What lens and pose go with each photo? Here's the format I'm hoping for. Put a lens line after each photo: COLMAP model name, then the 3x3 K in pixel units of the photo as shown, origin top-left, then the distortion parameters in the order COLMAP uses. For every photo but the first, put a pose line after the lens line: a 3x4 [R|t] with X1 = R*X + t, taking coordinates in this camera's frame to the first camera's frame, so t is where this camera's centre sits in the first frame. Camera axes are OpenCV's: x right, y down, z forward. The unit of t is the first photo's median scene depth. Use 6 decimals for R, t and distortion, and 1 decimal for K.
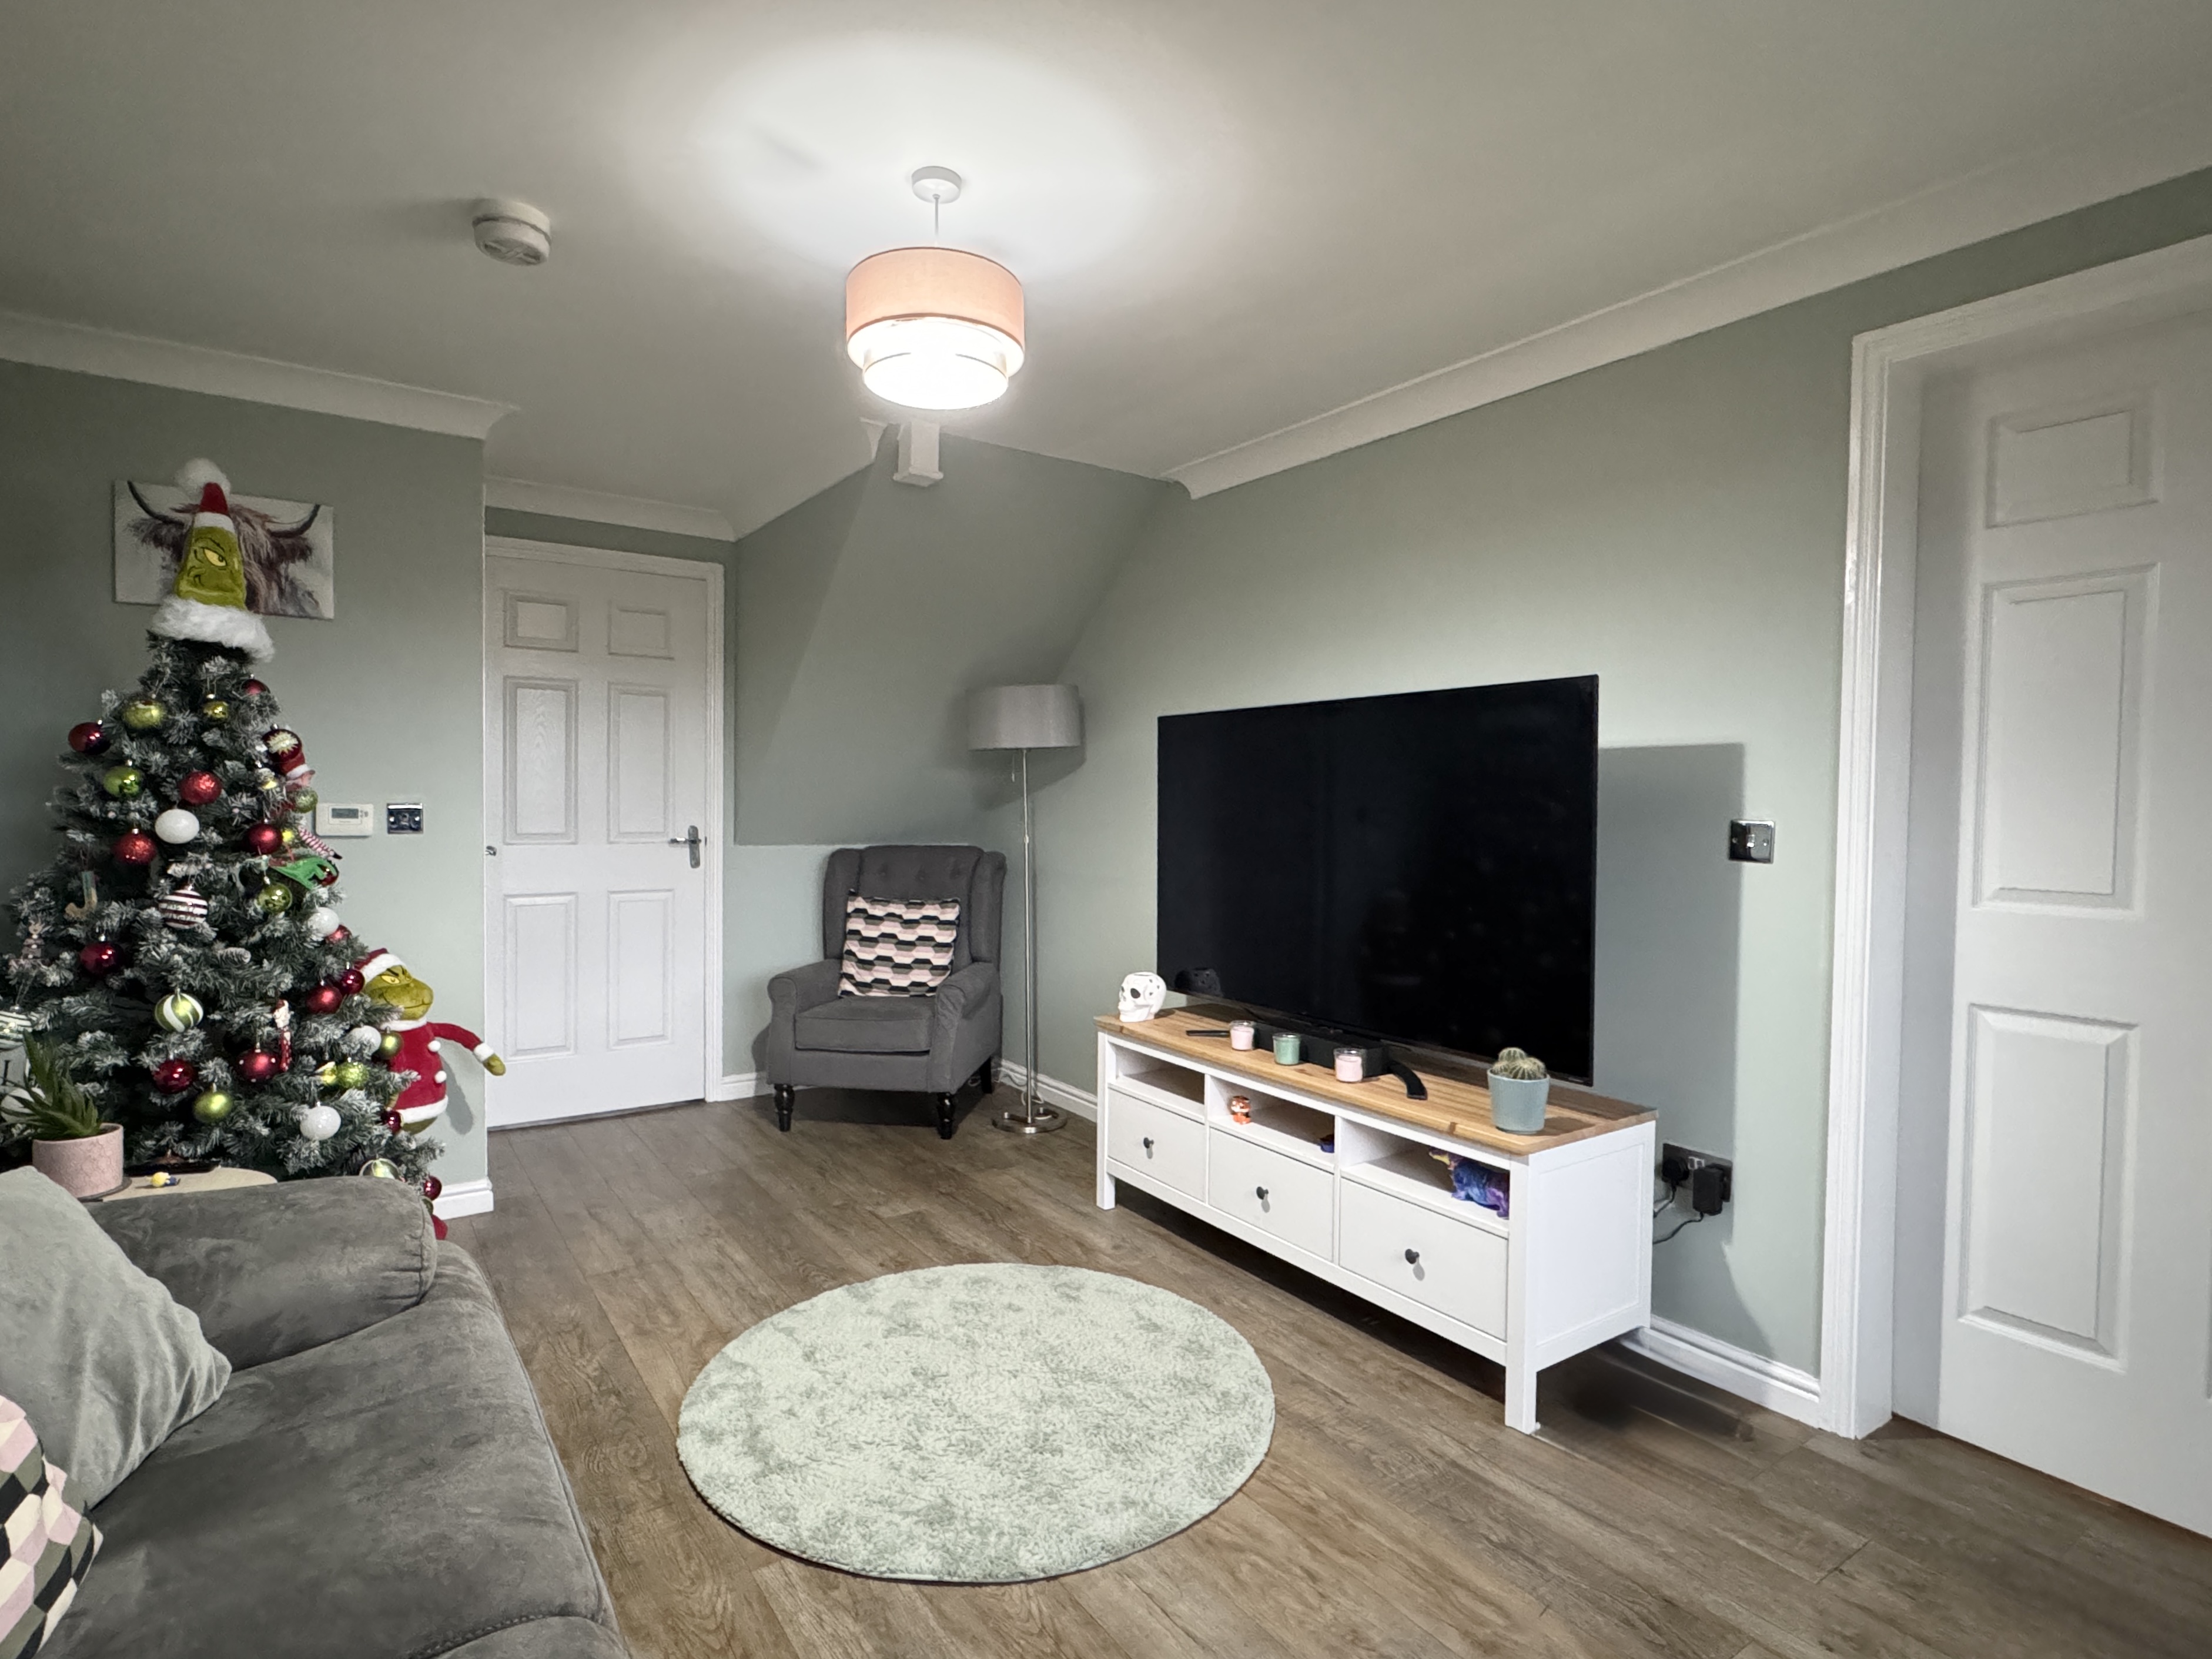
lens RADIAL K [[1127.9, 0, 1112.1], [0, 1127.9, 826.1], [0, 0, 1]] dist [0.001678, 0.000555]
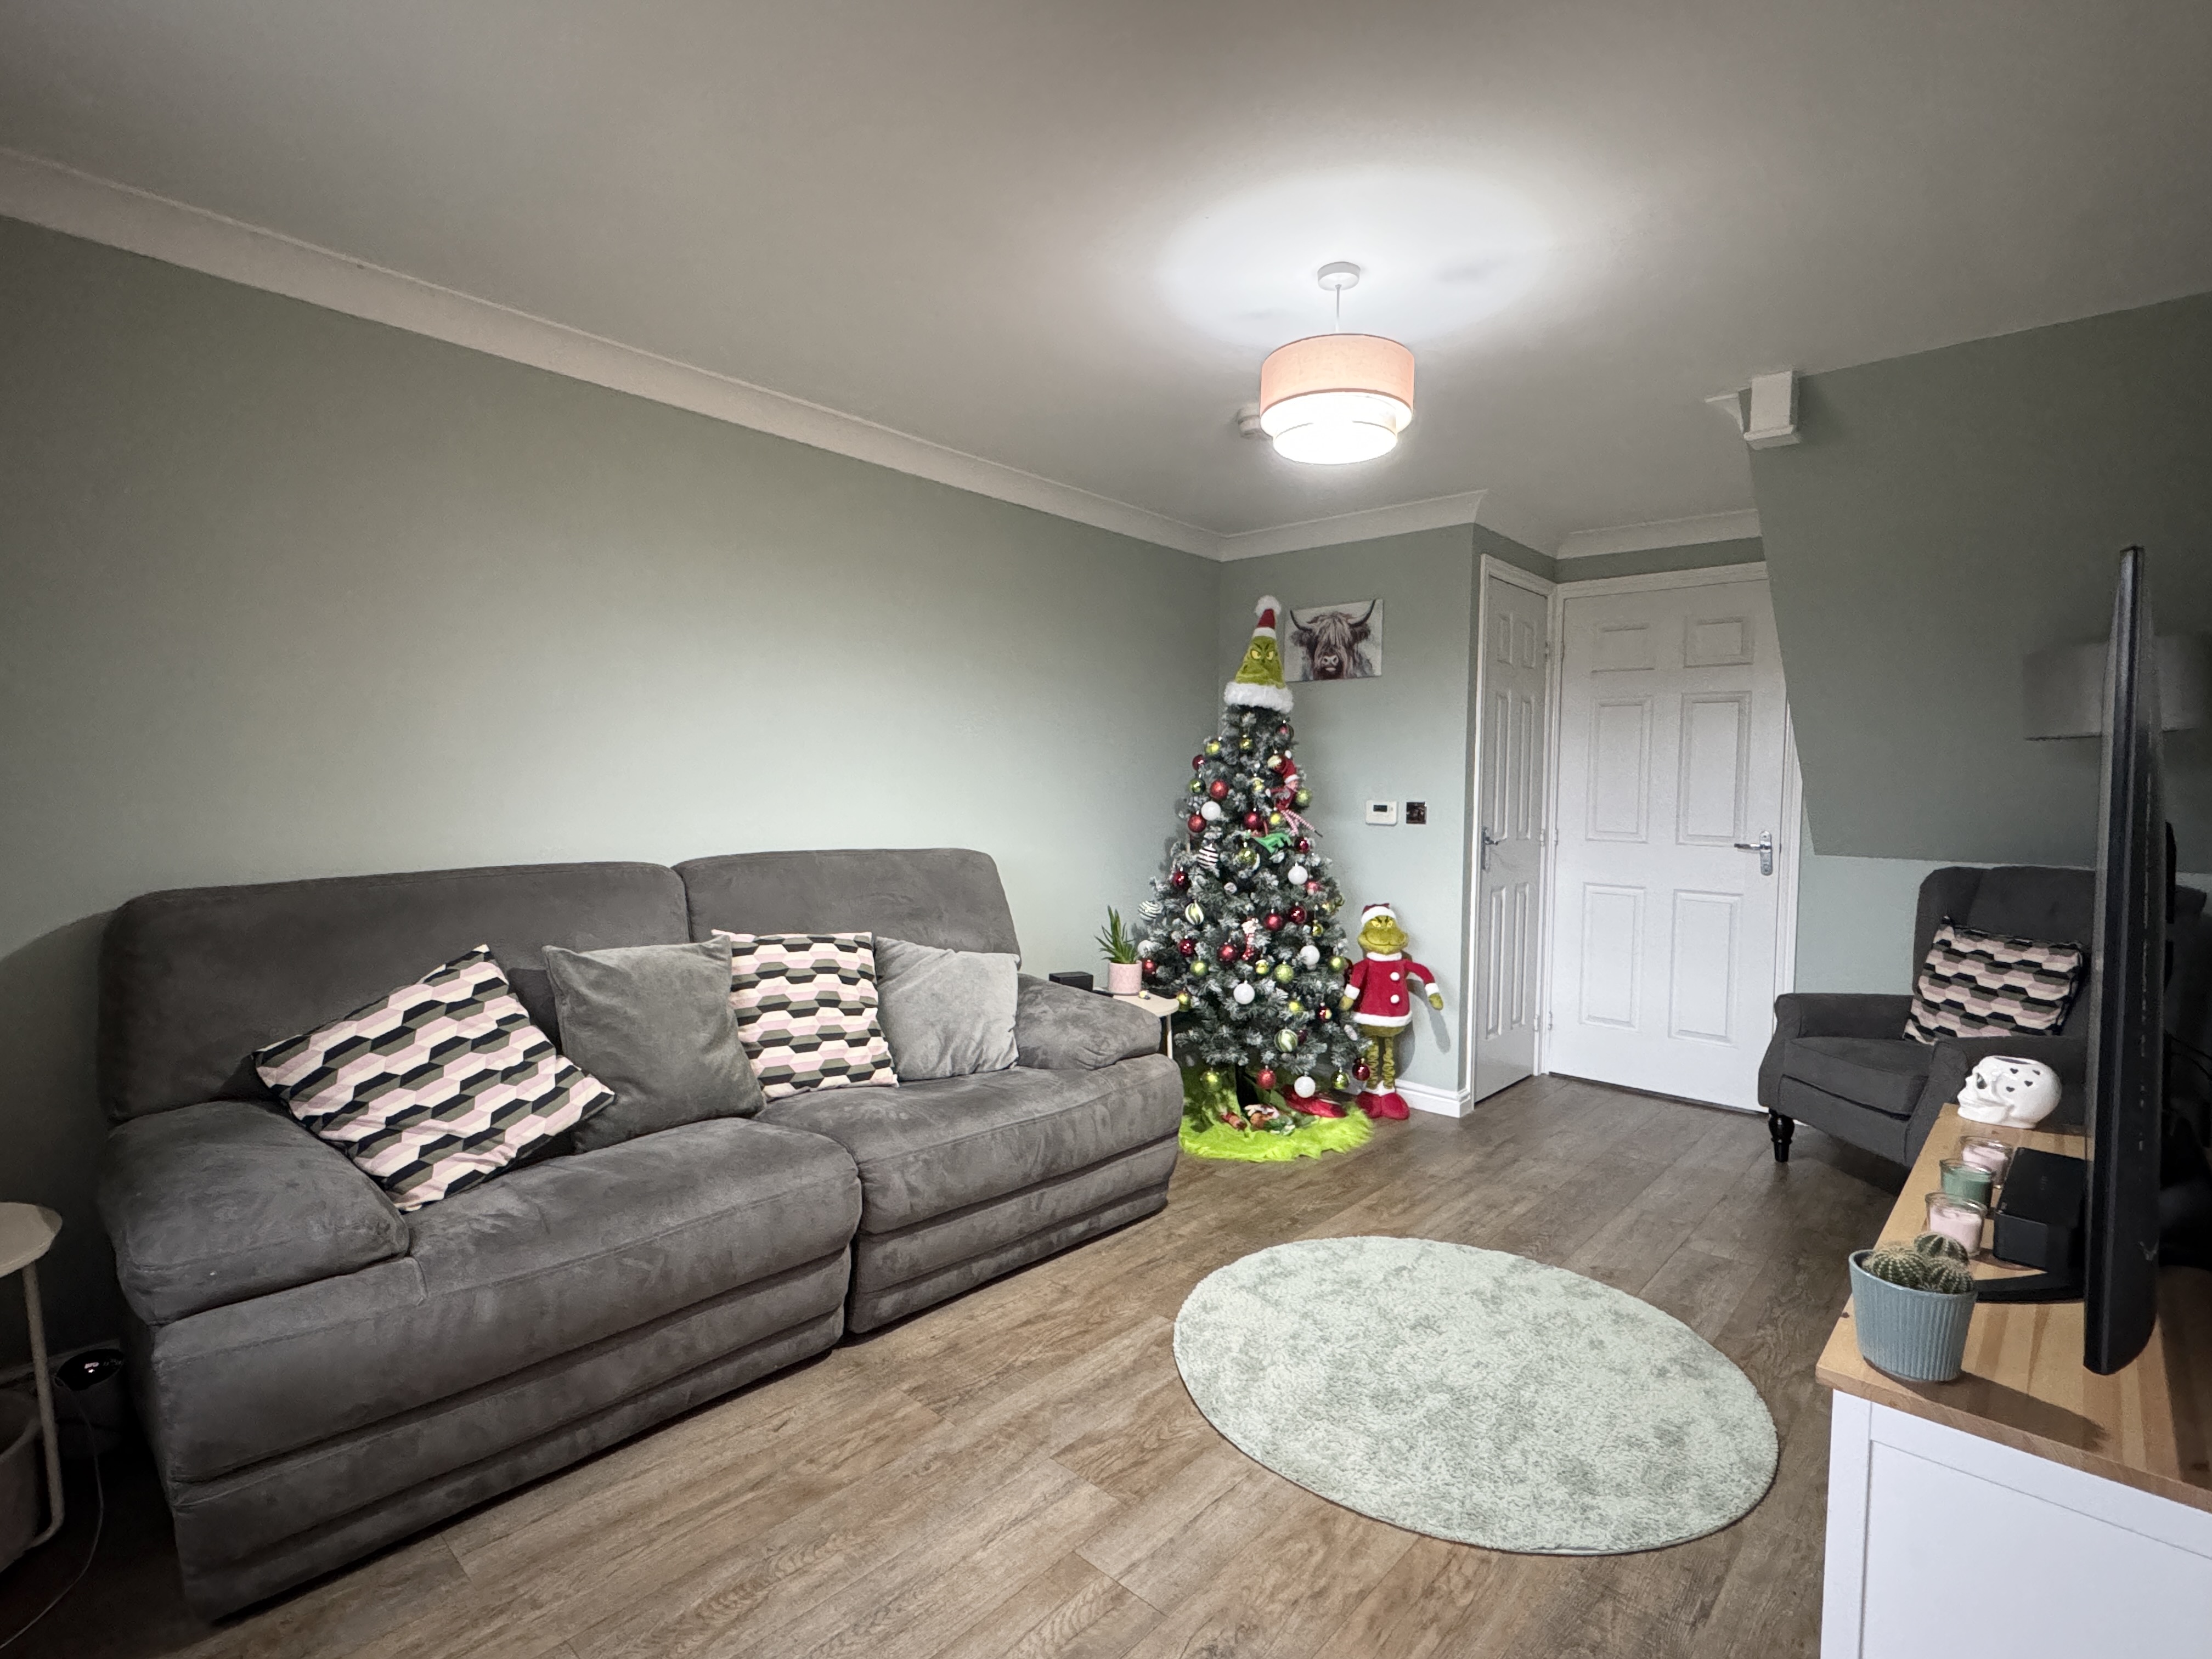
lens RADIAL K [[1067.3, 0, 1113.2], [0, 1067.3, 827.5], [0, 0, 1]] dist [-0.000954, -0.001554]
pose [[0.233802, 0.030880, -0.971794, 0.612353], [-0.038548, 0.999004, 0.022470, -0.004746], [0.971520, 0.032207, 0.234760, 0.360728]]
